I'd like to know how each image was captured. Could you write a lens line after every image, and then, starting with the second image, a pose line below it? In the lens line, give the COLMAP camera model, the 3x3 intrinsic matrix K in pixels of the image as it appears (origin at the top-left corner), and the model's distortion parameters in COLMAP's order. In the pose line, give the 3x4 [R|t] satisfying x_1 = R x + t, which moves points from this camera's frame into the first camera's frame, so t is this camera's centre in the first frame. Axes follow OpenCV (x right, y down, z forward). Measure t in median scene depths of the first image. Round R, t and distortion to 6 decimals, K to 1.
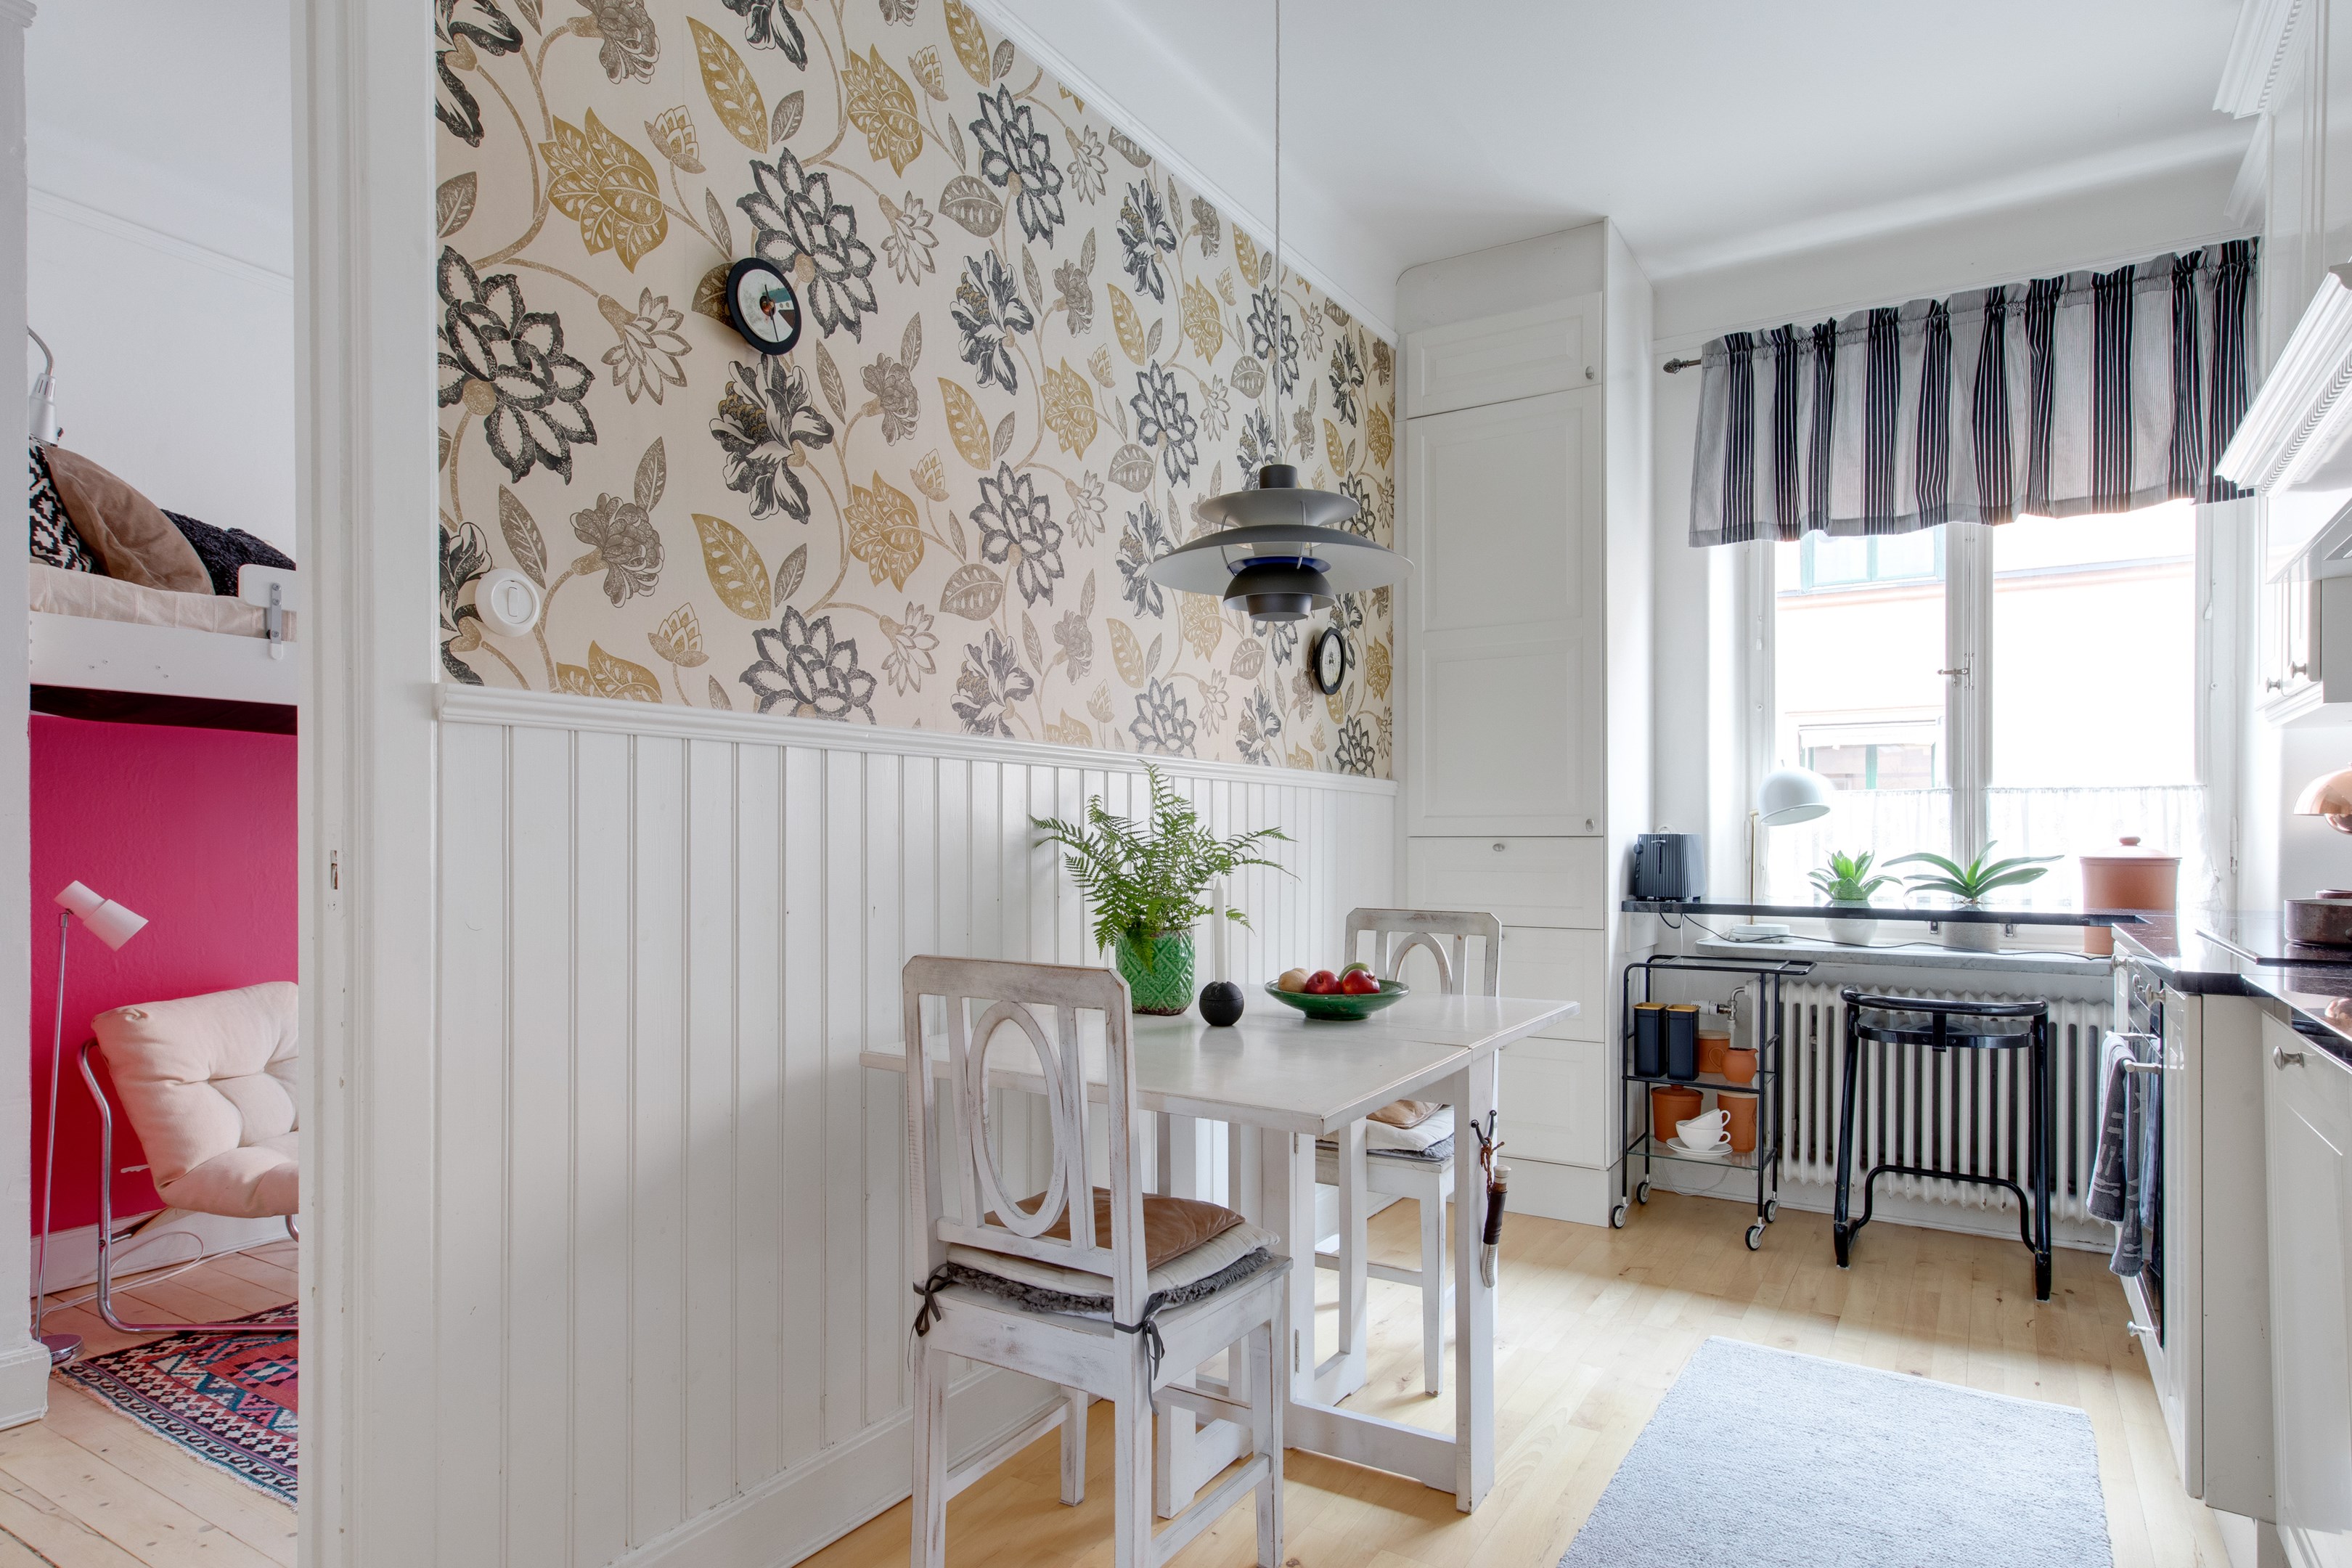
lens RADIAL K [[1379.6, 0, 1179.8], [0, 1379.6, 849.0], [0, 0, 1]] dist [0.017237, 0.002072]
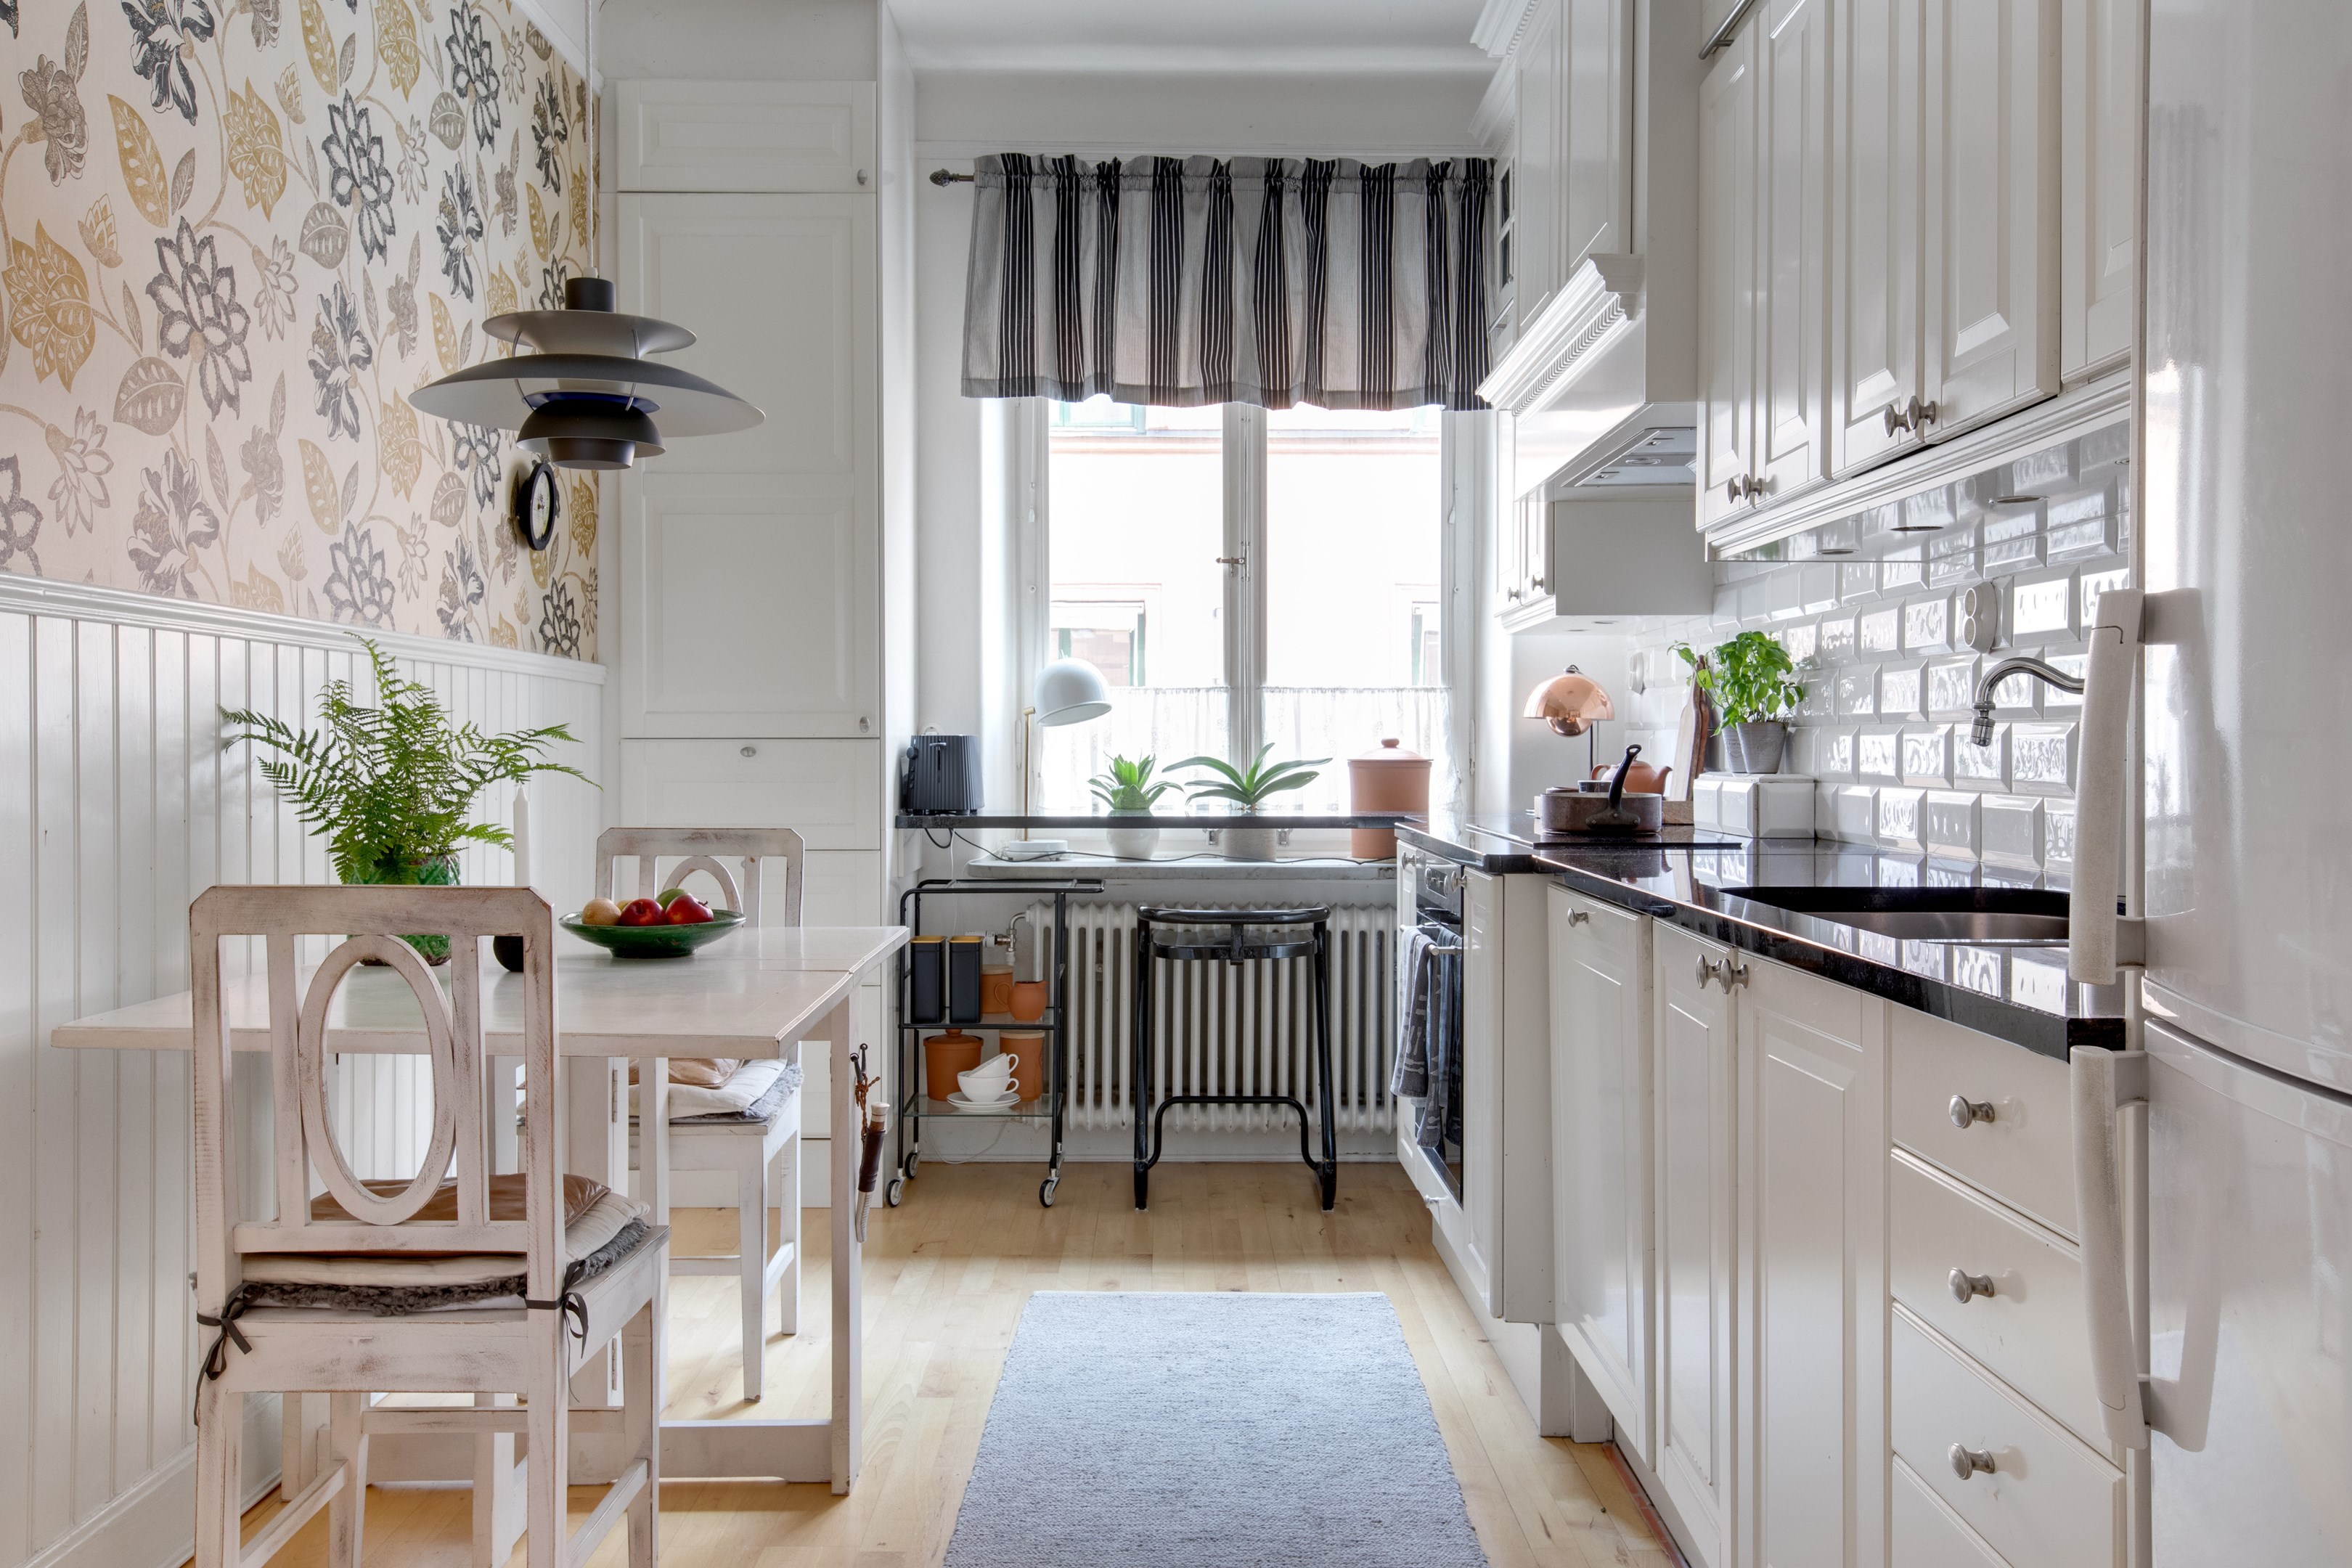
lens RADIAL K [[1992.6, 0, 1176.0], [0, 1992.6, 784.0], [0, 0, 1]] dist [0.047876, 0.020765]
pose [[0.858801, -0.010722, 0.512197, -0.179654], [0.004938, 0.999908, 0.012651, 0.004905], [-0.512286, -0.008336, 0.858775, -0.143838]]
